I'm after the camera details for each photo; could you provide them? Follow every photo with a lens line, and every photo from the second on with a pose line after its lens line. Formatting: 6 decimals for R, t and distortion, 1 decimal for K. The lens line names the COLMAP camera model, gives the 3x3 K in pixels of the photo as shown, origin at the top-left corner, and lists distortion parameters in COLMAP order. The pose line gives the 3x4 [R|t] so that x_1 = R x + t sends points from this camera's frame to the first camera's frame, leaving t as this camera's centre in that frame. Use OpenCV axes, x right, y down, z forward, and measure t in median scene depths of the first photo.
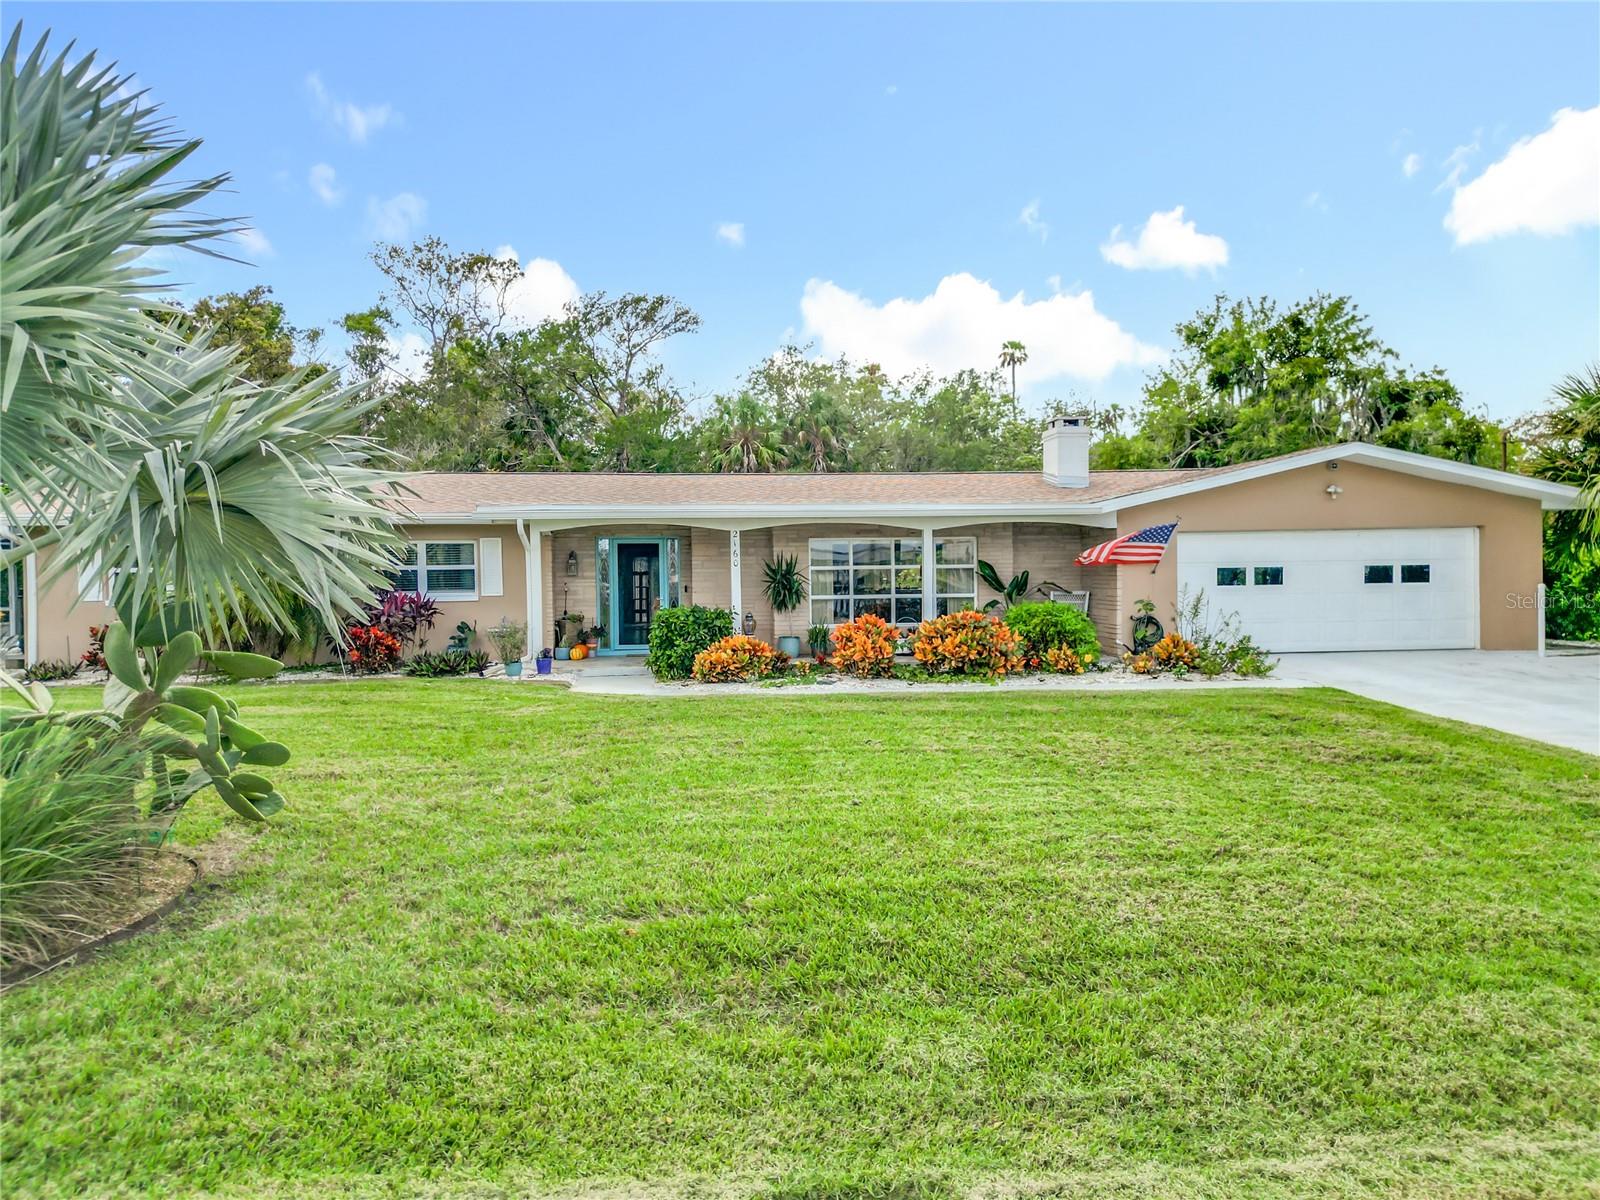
lens RADIAL K [[1127.1, 0, 780.2], [0, 1127.1, 646.2], [0, 0, 1]] dist [0.057918, -0.071692]
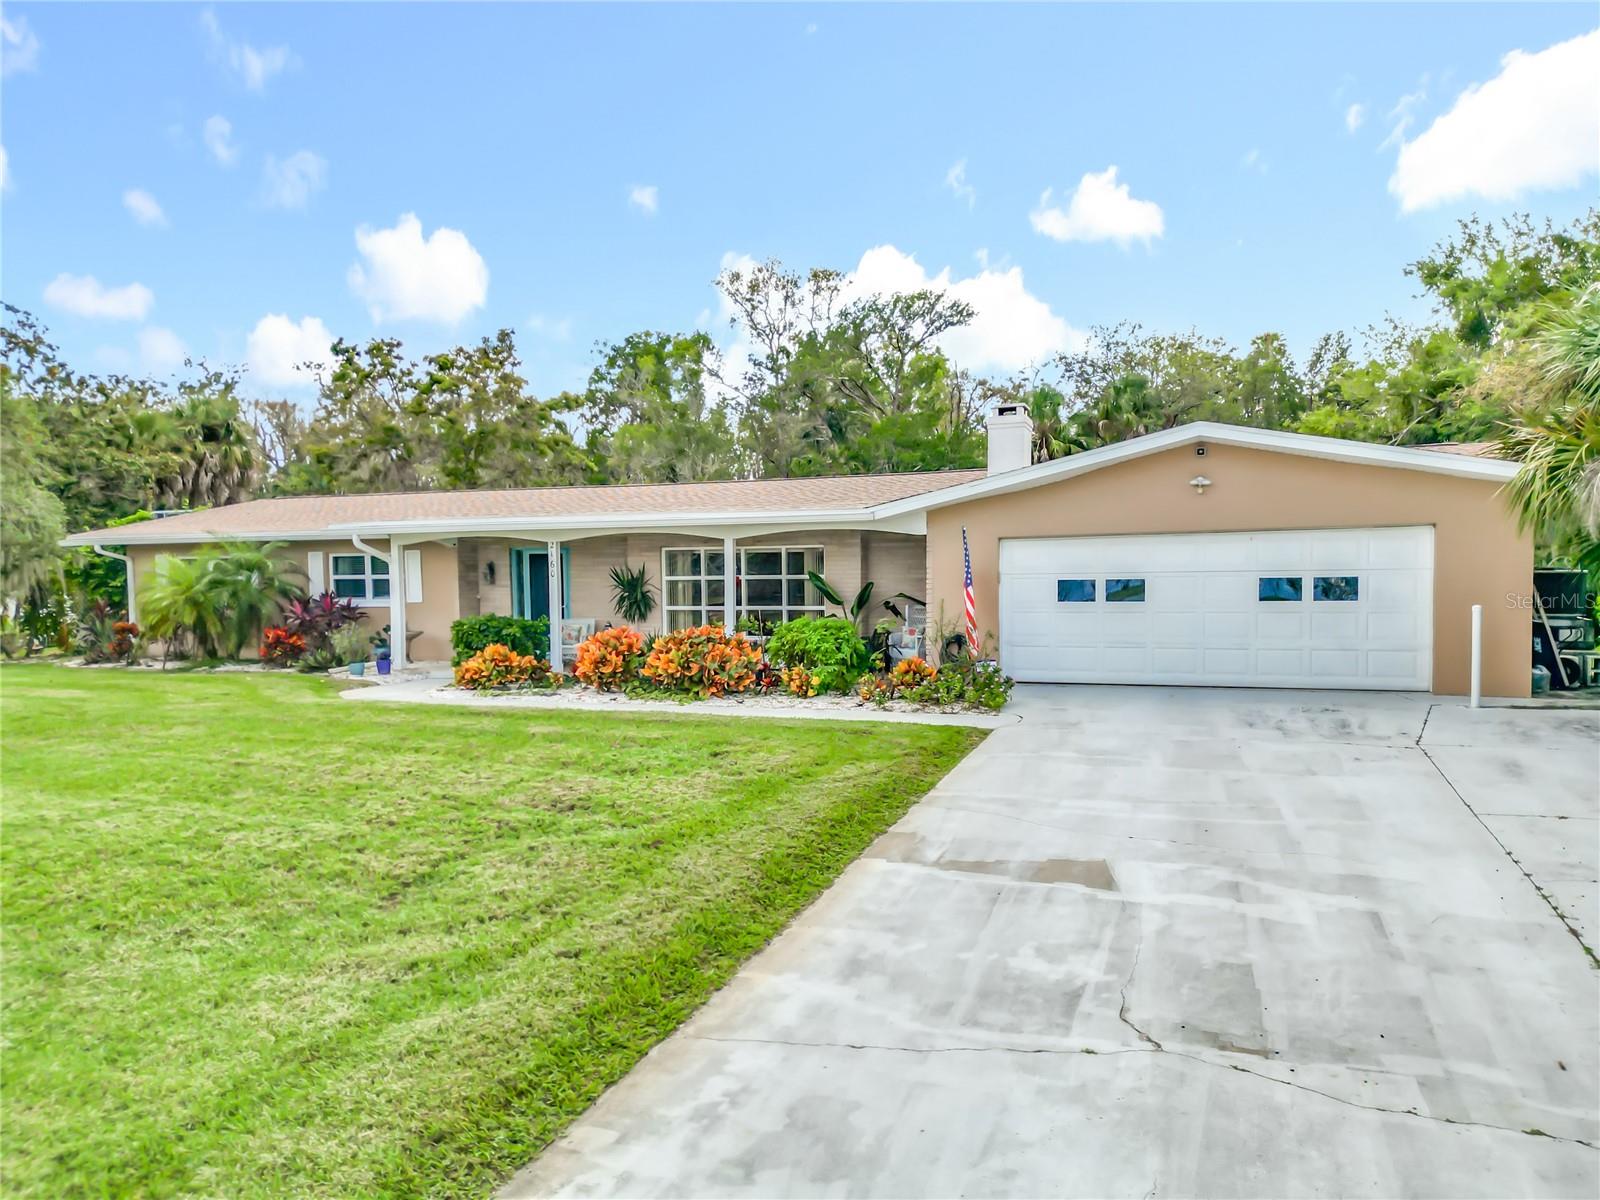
lens RADIAL K [[1127.1, 0, 780.2], [0, 1127.1, 646.2], [0, 0, 1]] dist [0.057918, -0.071692]
pose [[0.895135, 0.029786, -0.444799, 0.558468], [-0.027990, 0.999552, 0.010607, -0.023121], [0.444915, 0.002956, 0.895568, 0.164661]]
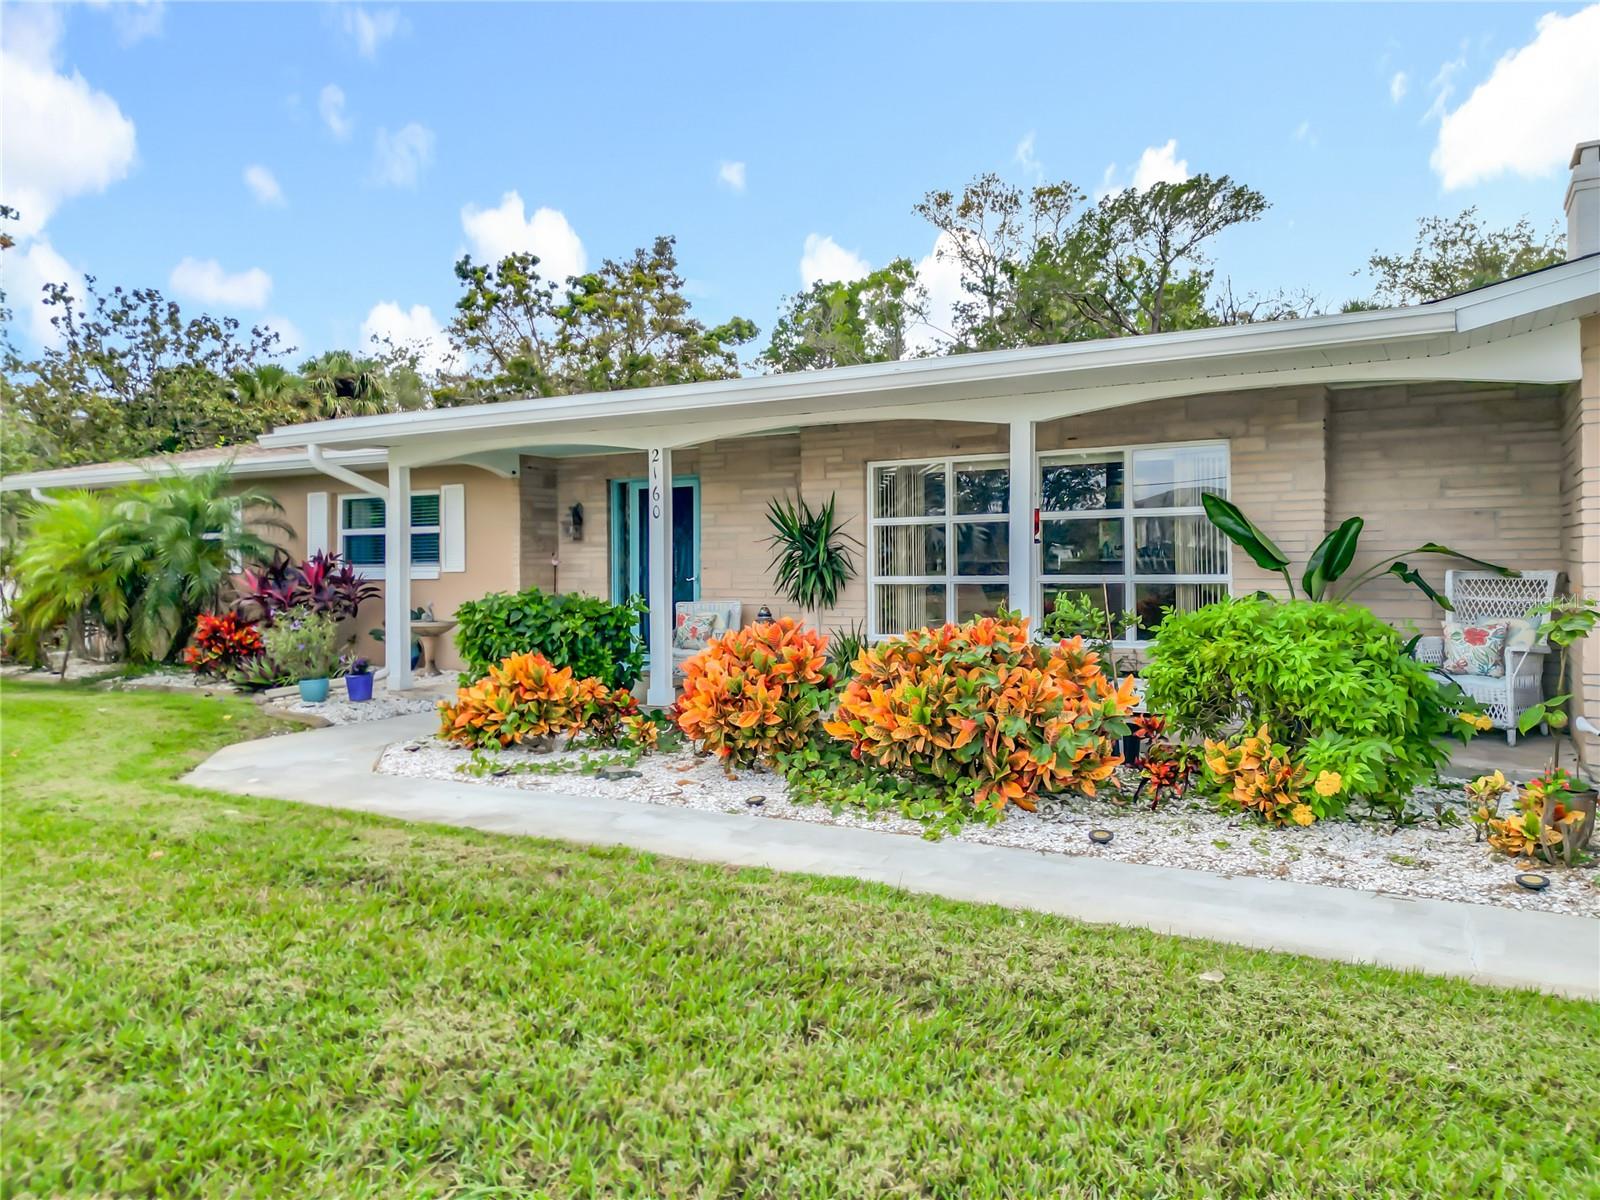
lens RADIAL K [[1125.9, 0, 789.8], [0, 1125.9, 666.3], [0, 0, 1]] dist [0.060062, -0.061596]
pose [[0.814790, 0.056296, -0.577016, 0.290046], [-0.034713, 0.998226, 0.048373, -0.028017], [0.578715, -0.019384, 0.815299, 0.572043]]
